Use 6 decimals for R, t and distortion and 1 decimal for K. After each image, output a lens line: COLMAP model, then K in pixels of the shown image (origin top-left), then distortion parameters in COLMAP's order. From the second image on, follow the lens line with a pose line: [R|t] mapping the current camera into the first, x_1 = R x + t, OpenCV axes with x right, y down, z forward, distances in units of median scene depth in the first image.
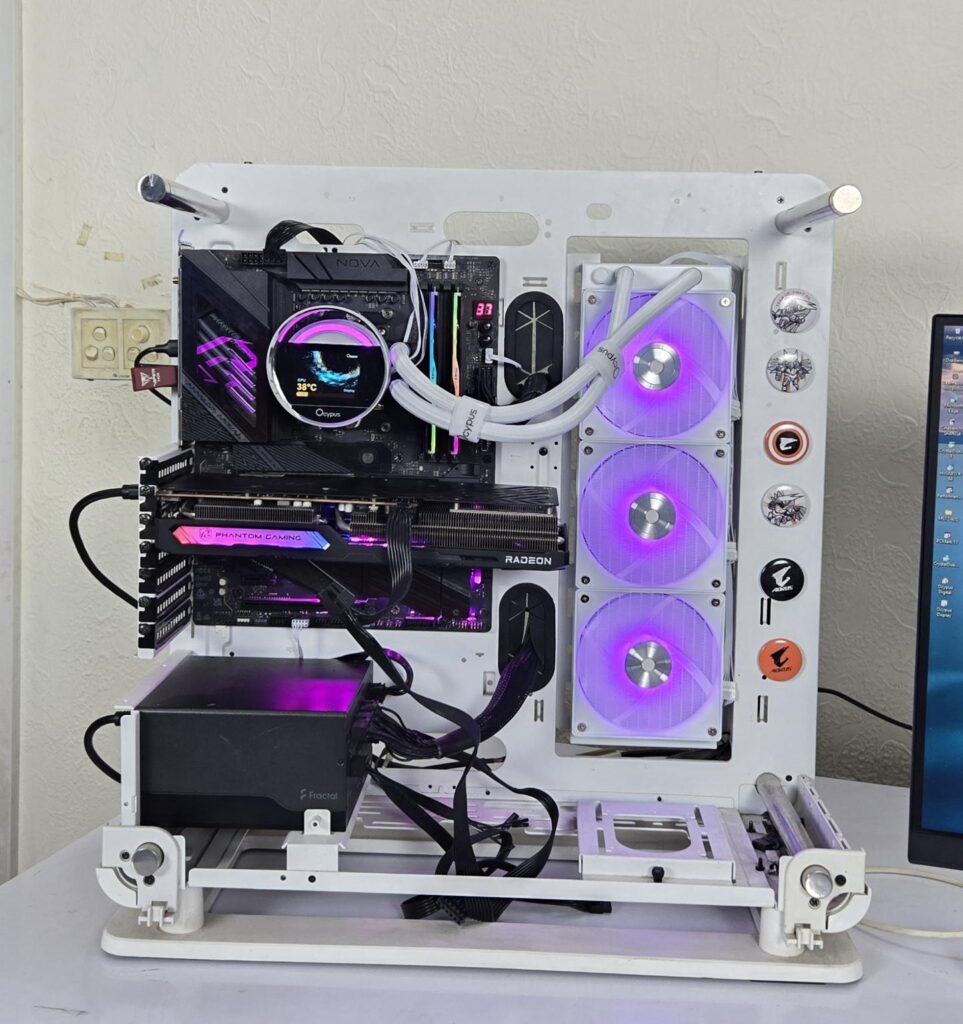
lens RADIAL K [[1326.4, 0, 497.9], [0, 1326.4, 389.0], [0, 0, 1]] dist [0.034902, 0.000000]
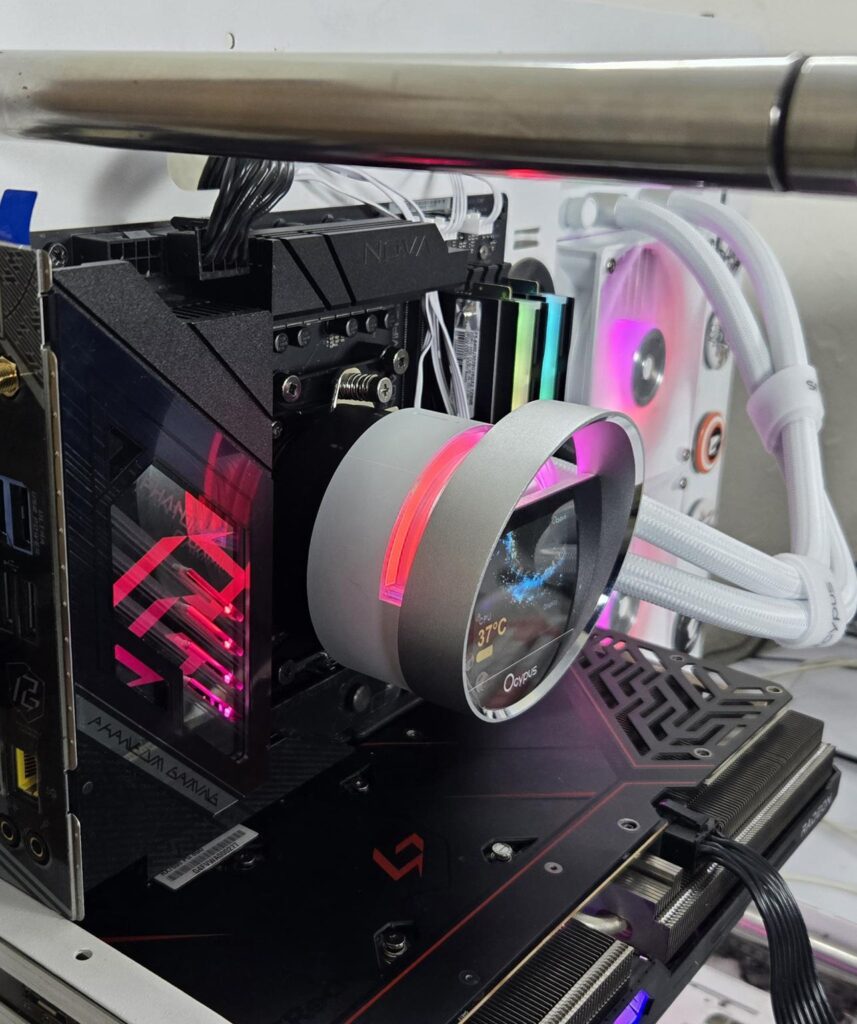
lens RADIAL K [[1247.1, 0, 354.1], [0, 1247.1, 473.3], [0, 0, 1]] dist [0.042198, 0.000000]
pose [[0.606454, -0.238061, 0.758644, -0.387952], [0.030307, 0.960354, 0.277131, -0.129529], [-0.794541, -0.145075, 0.589626, 0.779875]]
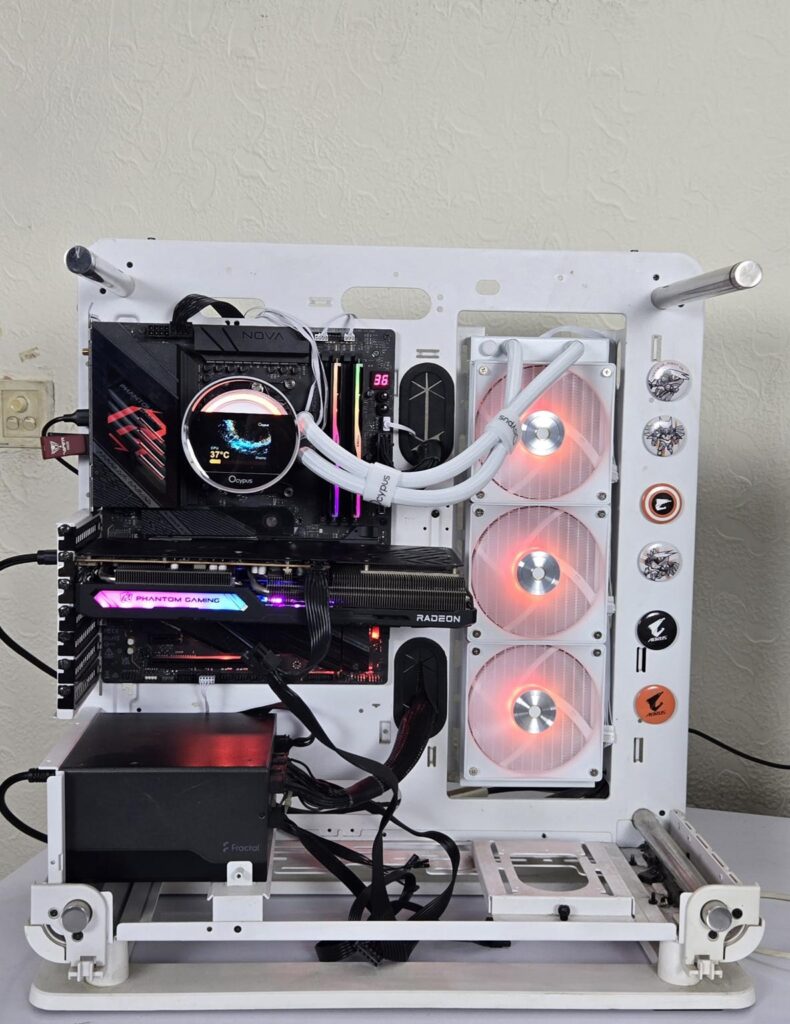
lens RADIAL K [[1160.3, 0, 379.8], [0, 1160.3, 472.4], [0, 0, 1]] dist [0.035061, 0.000000]
pose [[0.997228, -0.007211, 0.074058, -0.080782], [0.005958, 0.999836, 0.017128, -0.002195], [-0.074169, -0.016640, 0.997107, 0.080133]]
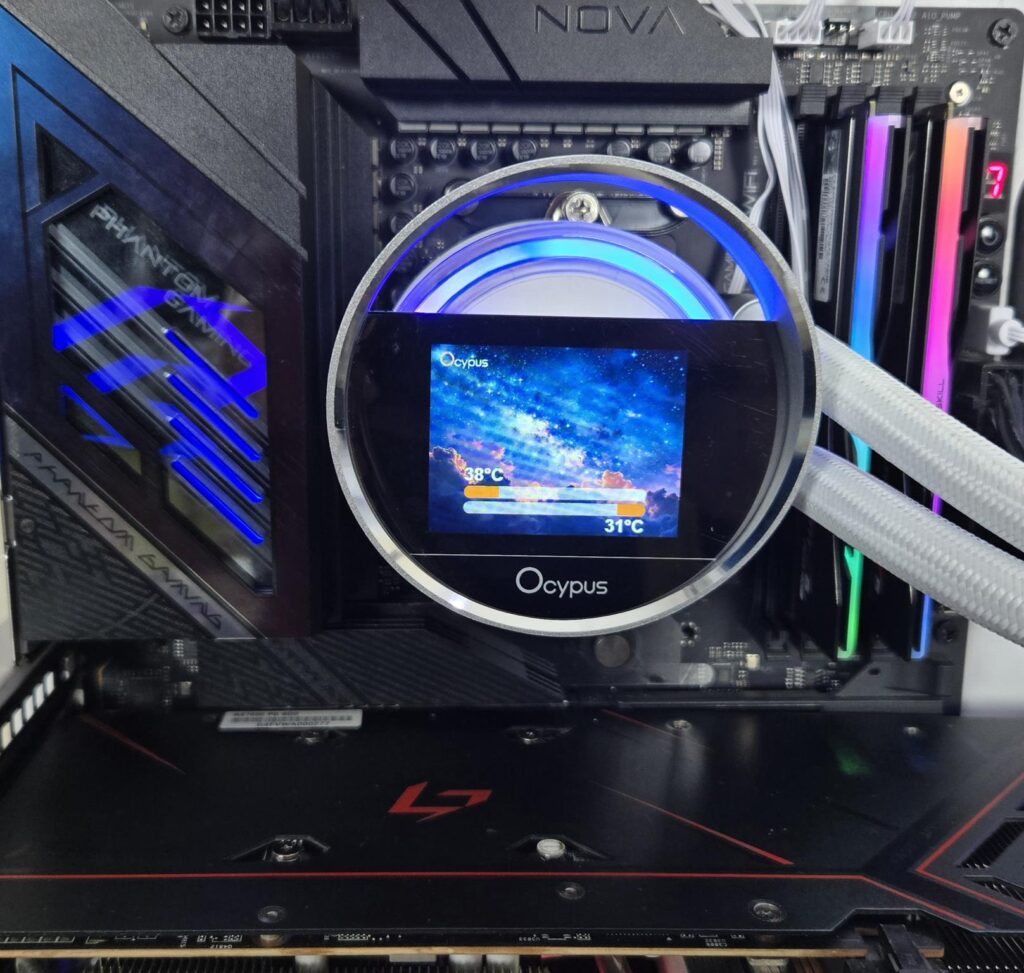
lens RADIAL K [[1183.2, 0, 483.8], [0, 1183.2, 460.1], [0, 0, 1]] dist [0.033605, 0.000000]
pose [[0.998514, -0.023840, 0.049003, -0.144120], [0.017055, 0.990769, 0.134480, -0.034841], [-0.051757, -0.133445, 0.989704, 0.722293]]
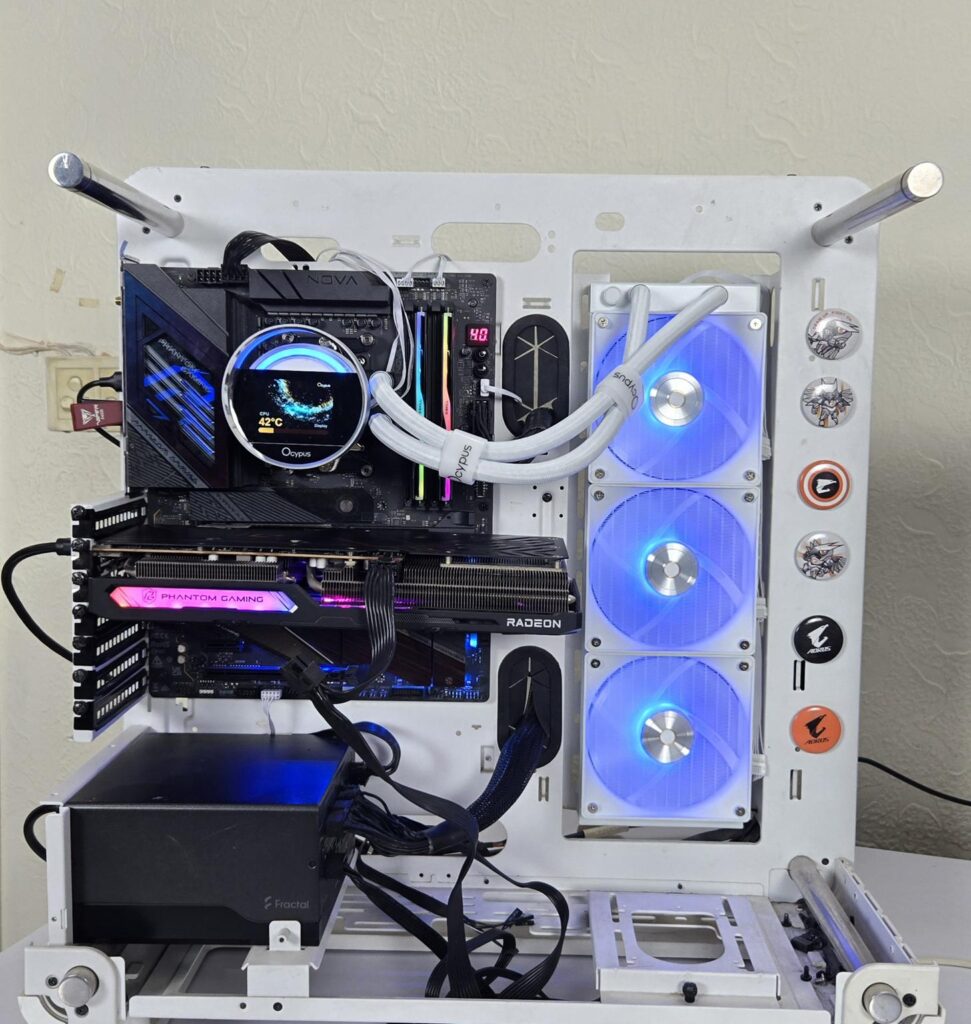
lens RADIAL K [[1183.2, 0, 509.8], [0, 1183.2, 485.2], [0, 0, 1]] dist [0.033605, 0.000000]
pose [[0.999827, -0.007965, 0.016822, -0.003746], [0.007556, 0.999678, 0.024229, 0.020490], [-0.017009, -0.024098, 0.999565, 0.222190]]
